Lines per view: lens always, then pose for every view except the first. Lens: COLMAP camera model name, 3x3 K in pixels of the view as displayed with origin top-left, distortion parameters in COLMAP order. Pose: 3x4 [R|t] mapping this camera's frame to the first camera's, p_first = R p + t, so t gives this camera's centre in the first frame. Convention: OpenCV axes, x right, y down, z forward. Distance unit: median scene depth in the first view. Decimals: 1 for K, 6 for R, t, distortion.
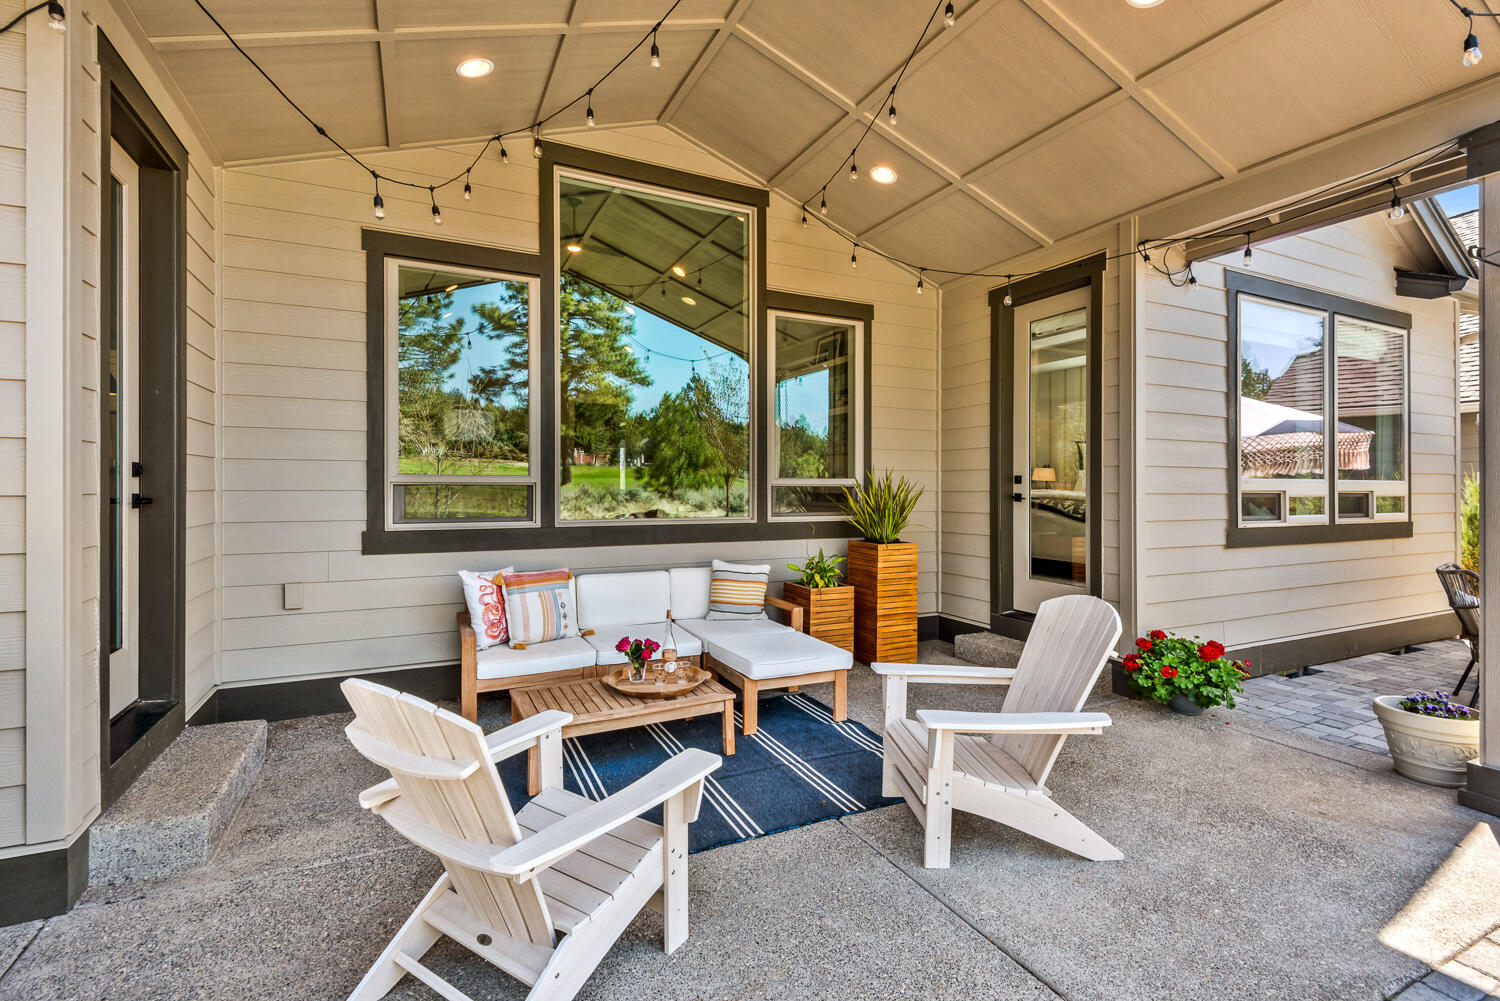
lens RADIAL K [[704.5, 0, 759.9], [0, 704.5, 488.3], [0, 0, 1]] dist [0.013067, -0.007160]
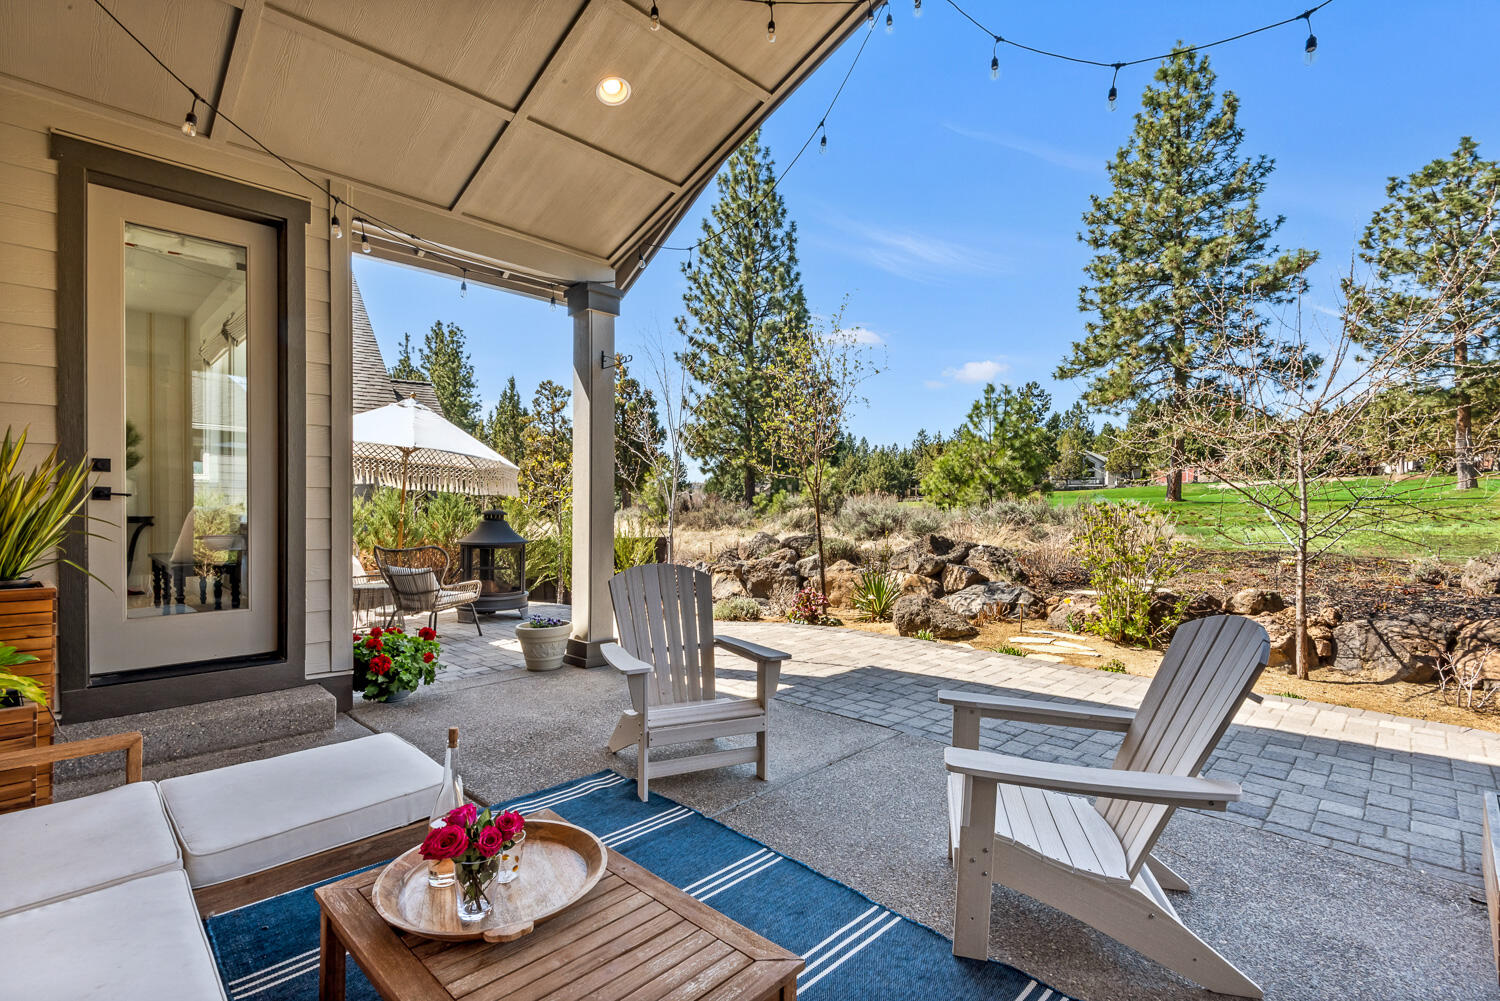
lens RADIAL K [[704.5, 0, 753.0], [0, 704.5, 513.5], [0, 0, 1]] dist [0.013067, -0.007160]
pose [[-0.354702, -0.015588, 0.934849, -0.498218], [0.000301, 0.999859, 0.016786, 0.024156], [-0.934979, 0.006236, -0.354647, 0.797629]]
